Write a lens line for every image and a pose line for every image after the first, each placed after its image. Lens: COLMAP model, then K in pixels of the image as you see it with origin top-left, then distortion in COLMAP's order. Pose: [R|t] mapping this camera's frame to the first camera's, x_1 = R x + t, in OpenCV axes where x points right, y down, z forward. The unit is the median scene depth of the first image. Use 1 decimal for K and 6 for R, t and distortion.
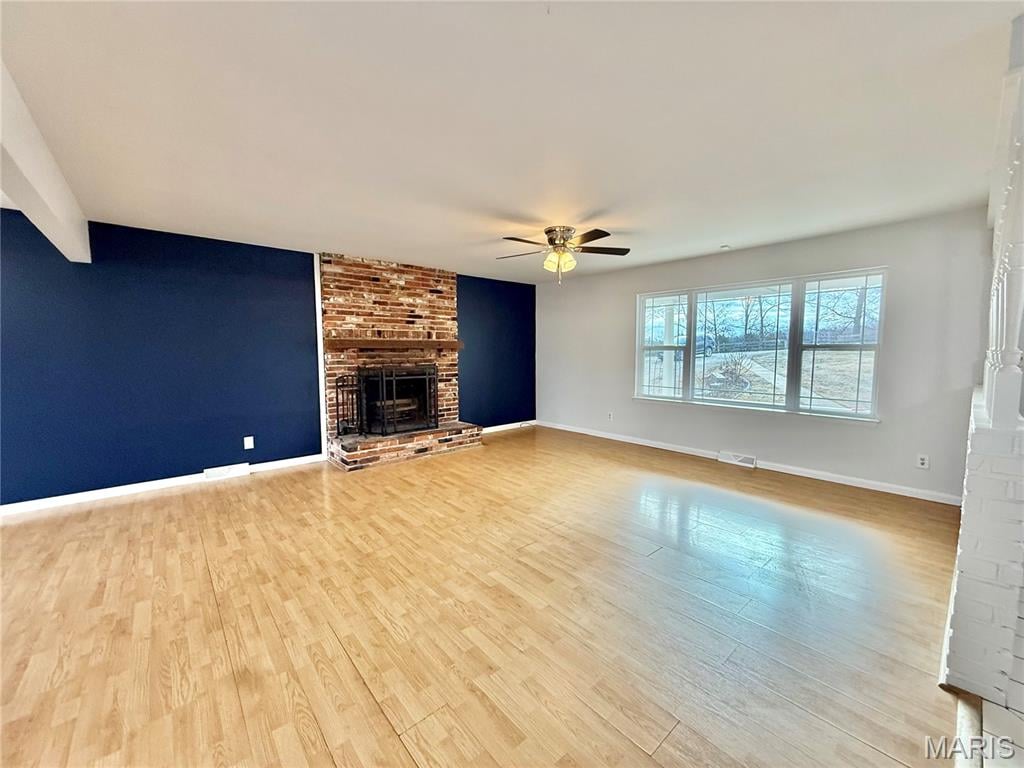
lens RADIAL K [[406.7, 0, 509.8], [0, 406.7, 384.1], [0, 0, 1]] dist [-0.000913, 0.000319]
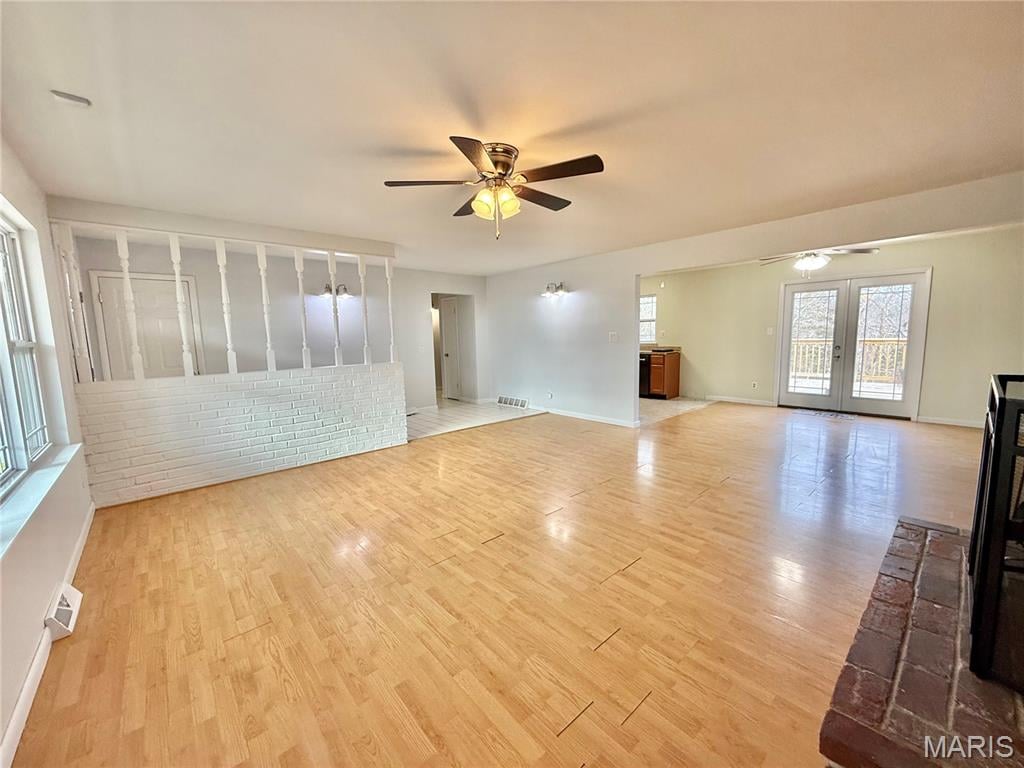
lens RADIAL K [[406.7, 0, 511.8], [0, 406.7, 381.8], [0, 0, 1]] dist [-0.000913, 0.000319]
pose [[-0.999539, 0.028863, -0.009461, 0.084182], [0.026393, 0.979480, 0.199805, -0.109677], [0.015034, 0.199463, -0.979790, 1.266496]]
